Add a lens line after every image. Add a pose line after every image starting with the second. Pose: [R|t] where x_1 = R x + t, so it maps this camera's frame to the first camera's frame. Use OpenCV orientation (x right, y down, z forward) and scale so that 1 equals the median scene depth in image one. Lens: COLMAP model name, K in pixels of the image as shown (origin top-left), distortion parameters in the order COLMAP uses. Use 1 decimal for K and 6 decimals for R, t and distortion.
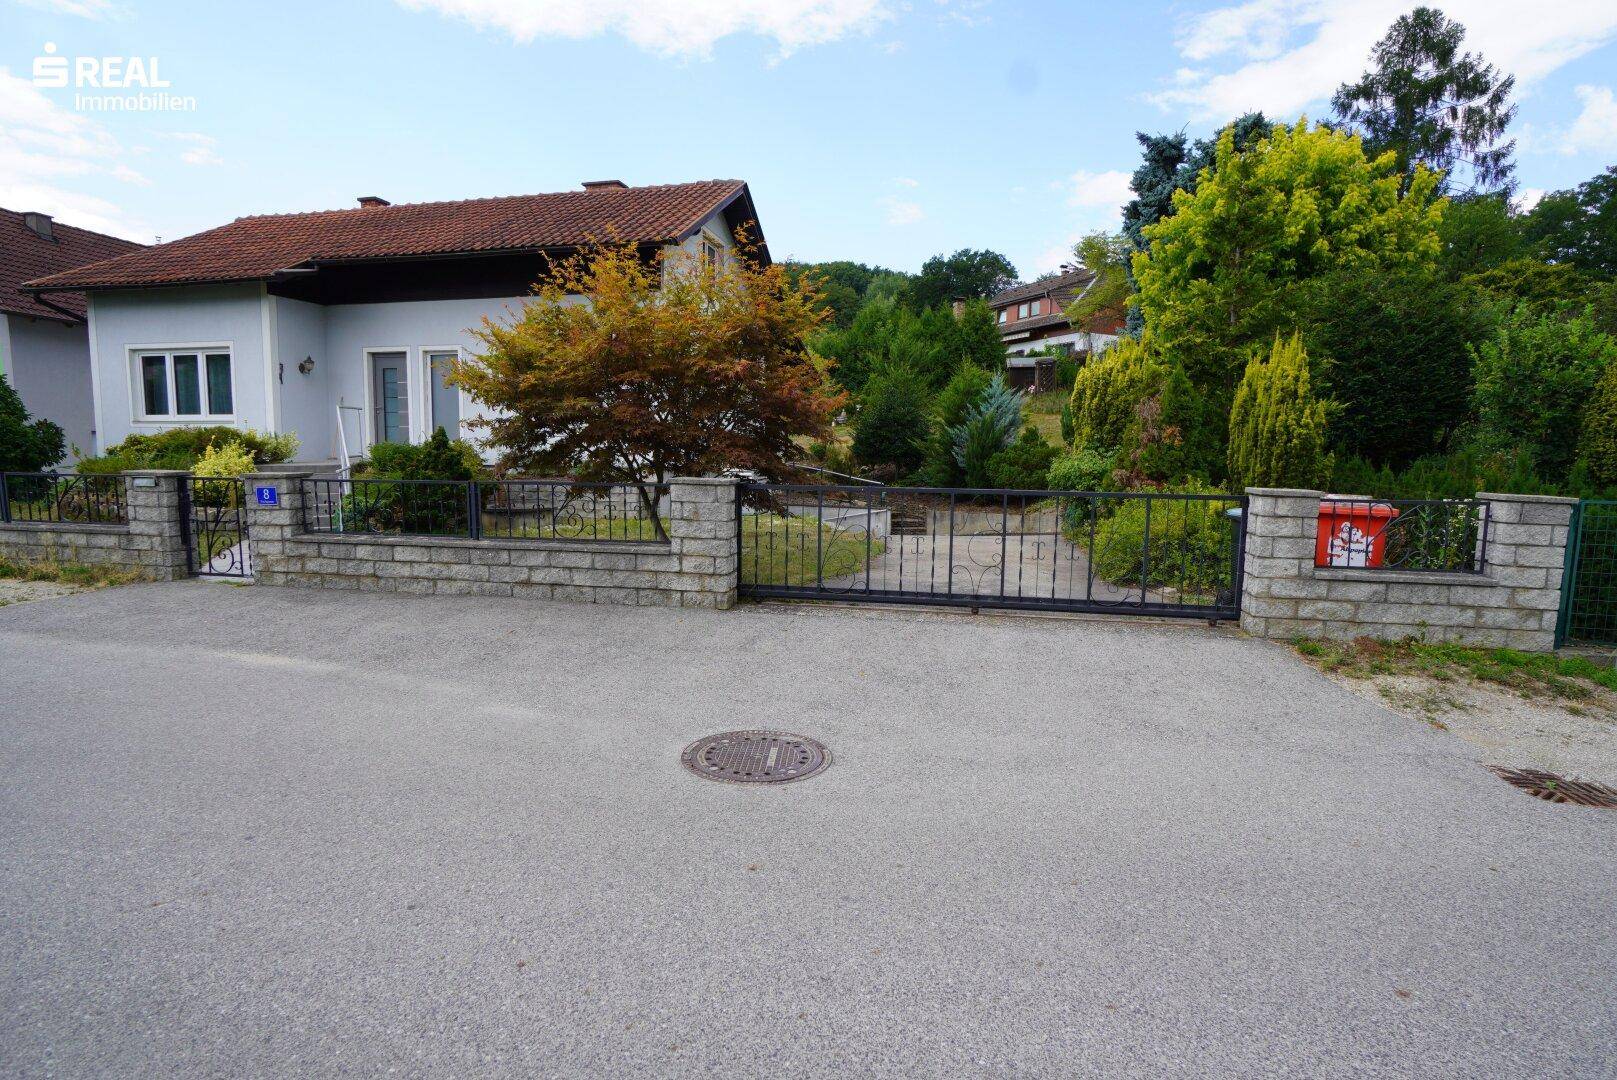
lens RADIAL K [[991.1, 0, 808.5], [0, 991.1, 540.0], [0, 0, 1]] dist [0.004416, 0.000870]
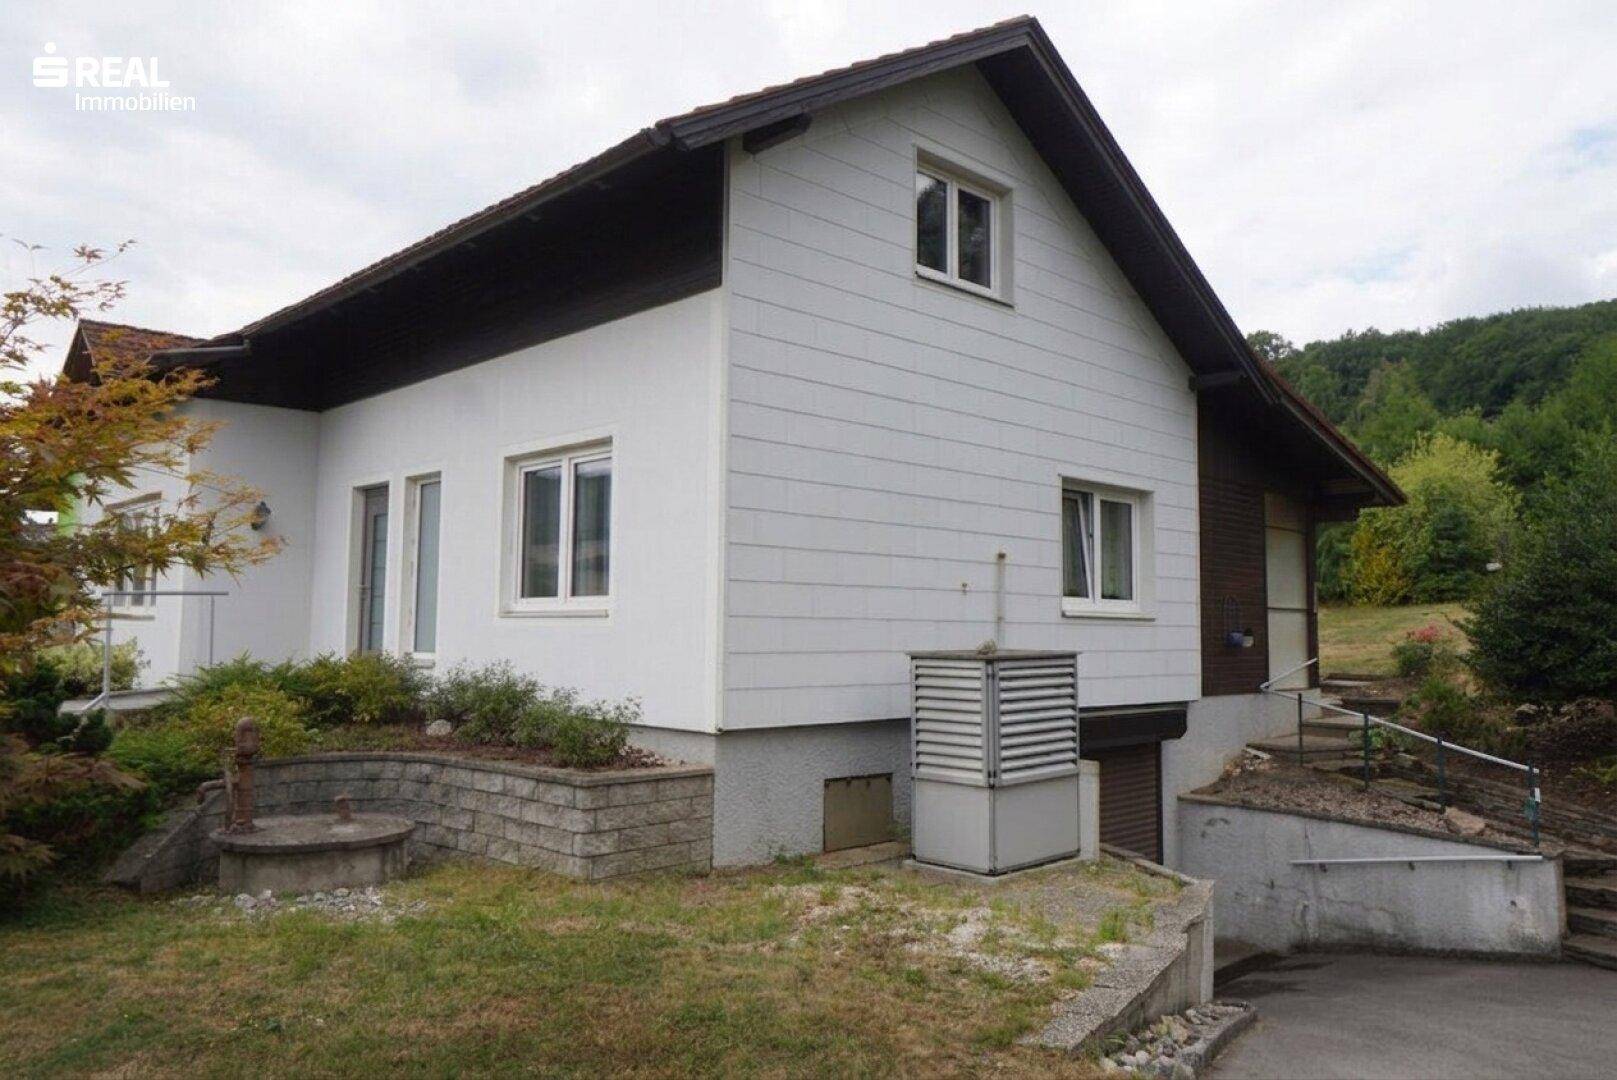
lens RADIAL K [[1192.2, 0, 811.2], [0, 1192.2, 533.9], [0, 0, 1]] dist [0.030181, 0.003200]
pose [[0.814149, -0.047273, -0.578729, 0.095400], [-0.046980, 0.988050, -0.146798, -0.052836], [0.578753, 0.146704, 0.802199, 0.411766]]
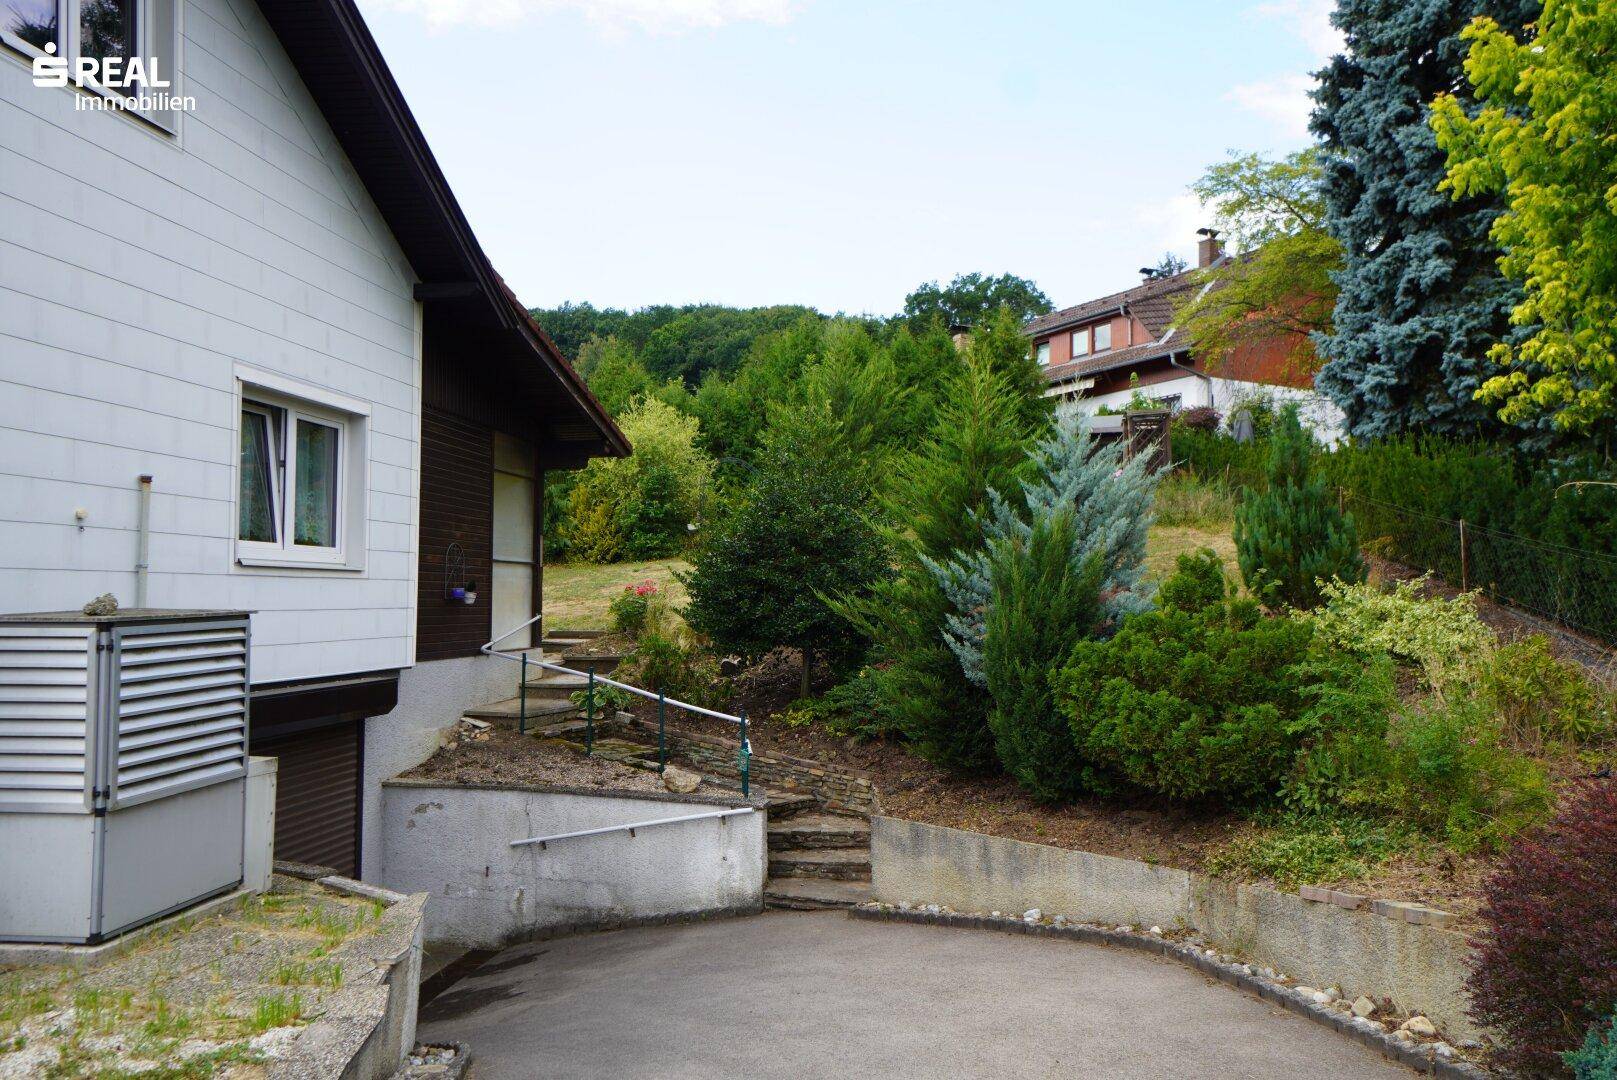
lens RADIAL K [[1192.2, 0, 811.2], [0, 1192.2, 533.9], [0, 0, 1]] dist [0.030181, 0.003200]
pose [[0.999848, -0.005939, 0.016410, 0.073951], [0.008010, 0.991587, -0.129195, -0.055322], [-0.015505, 0.129307, 0.991483, 0.474130]]
